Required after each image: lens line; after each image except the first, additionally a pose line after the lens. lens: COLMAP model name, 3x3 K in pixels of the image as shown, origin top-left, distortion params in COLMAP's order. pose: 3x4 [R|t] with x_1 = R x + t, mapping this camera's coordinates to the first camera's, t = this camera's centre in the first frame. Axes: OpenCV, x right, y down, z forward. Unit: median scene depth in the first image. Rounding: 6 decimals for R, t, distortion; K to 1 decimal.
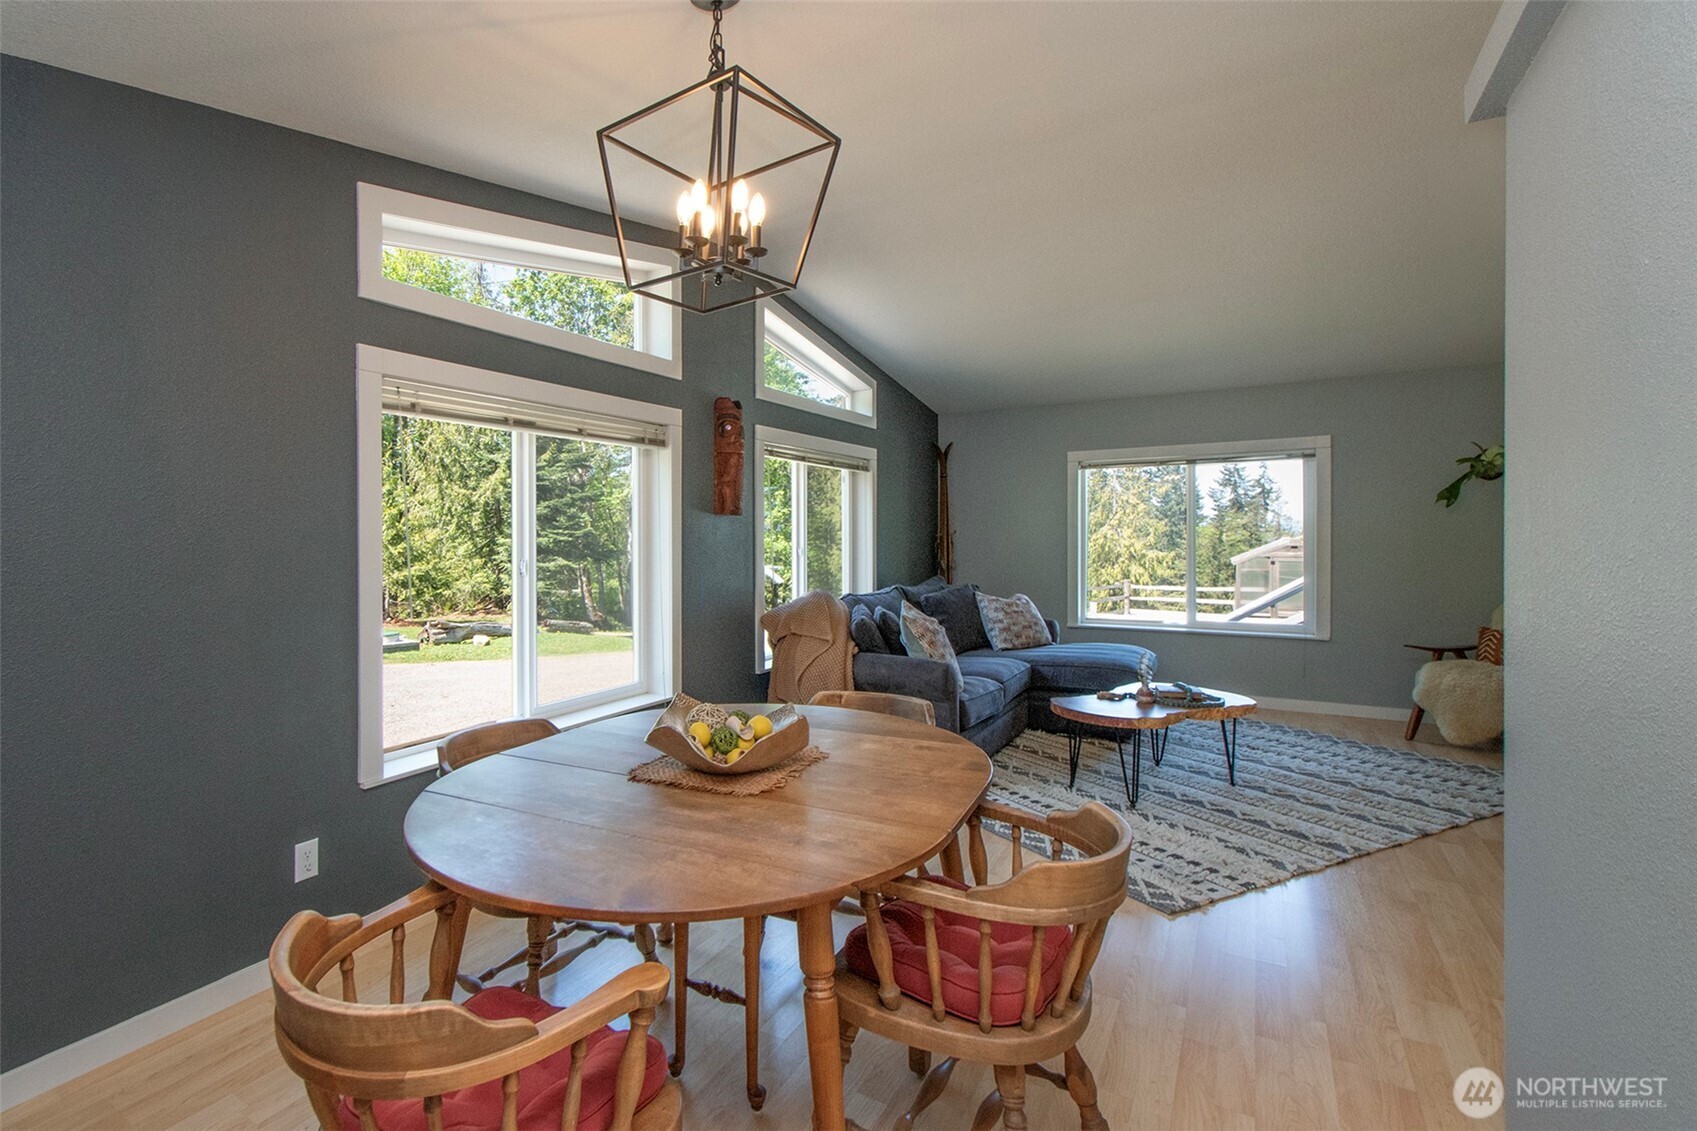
lens RADIAL K [[791.9, 0, 718.7], [0, 791.9, 544.4], [0, 0, 1]] dist [0.000812, 0.000094]
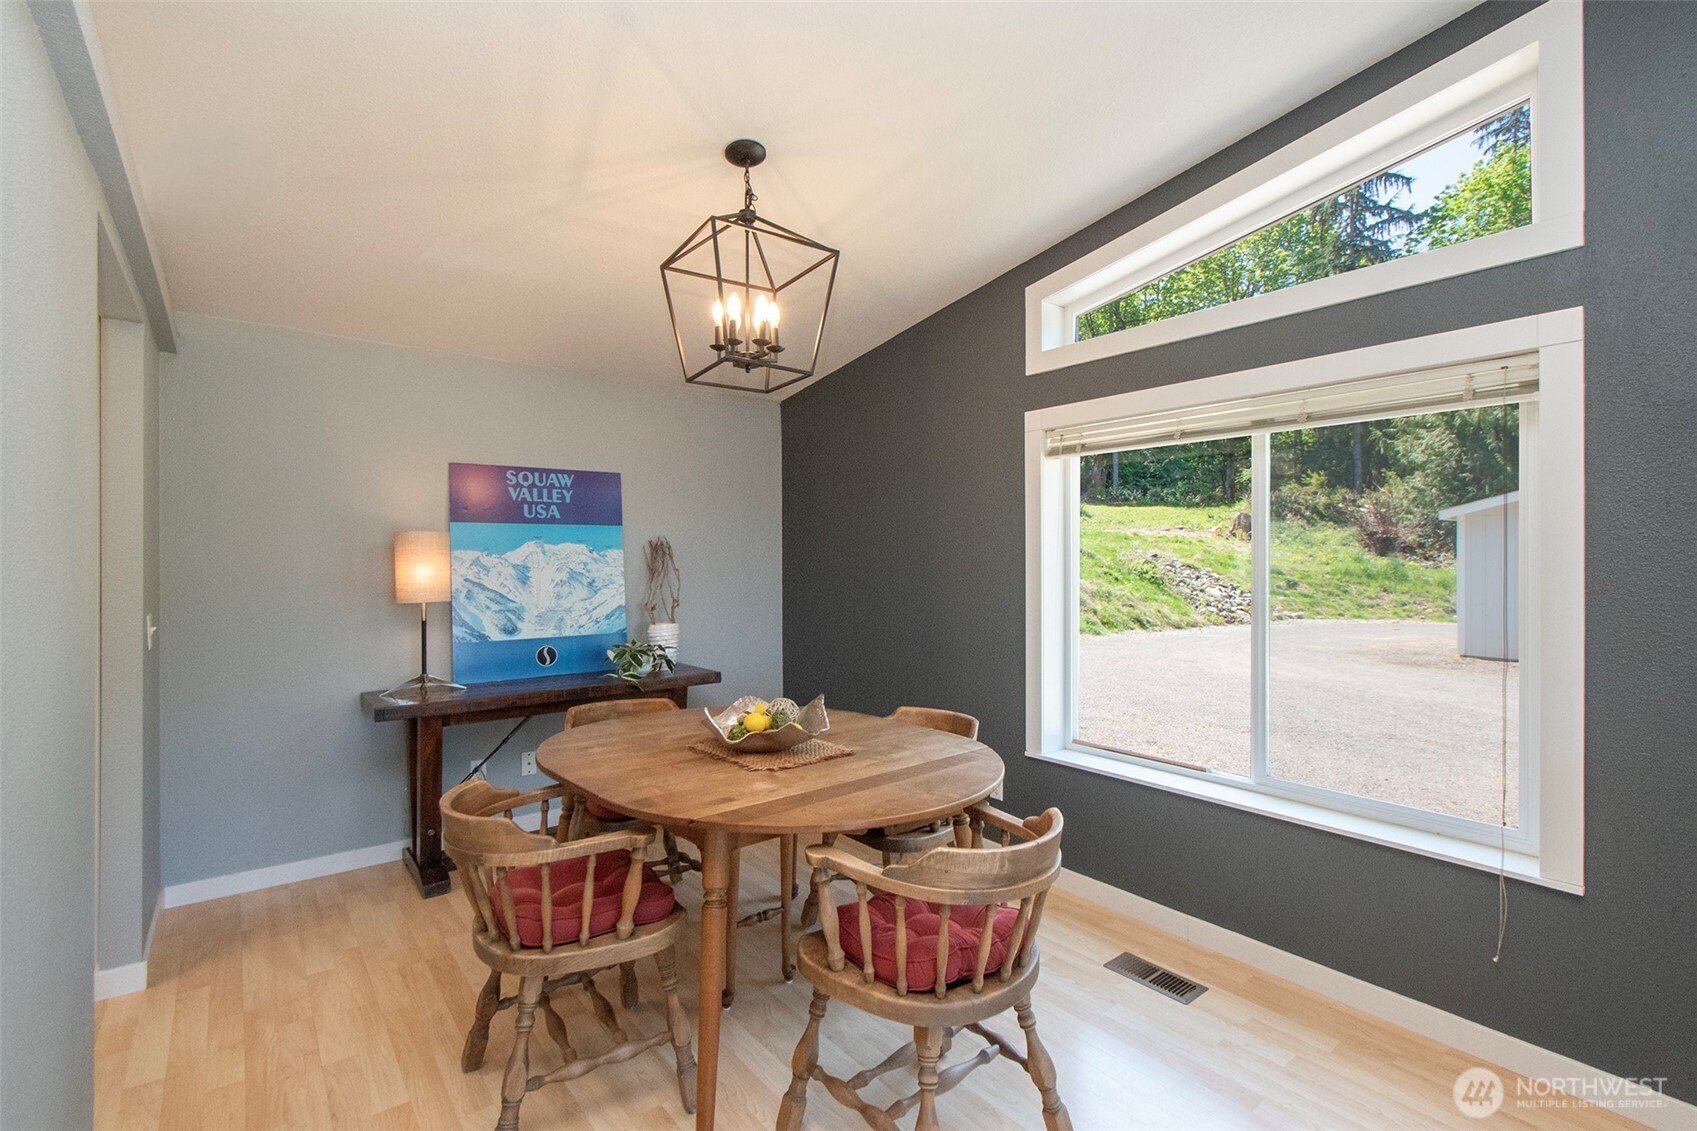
lens RADIAL K [[766.3, 0, 848.5], [0, 766.3, 565.5], [0, 0, 1]] dist [0.000390, -0.000065]
pose [[-0.304501, 0.013259, -0.952420, 0.379566], [-0.011610, 0.999777, 0.017630, -0.009912], [0.952441, 0.016427, -0.304279, 0.506921]]
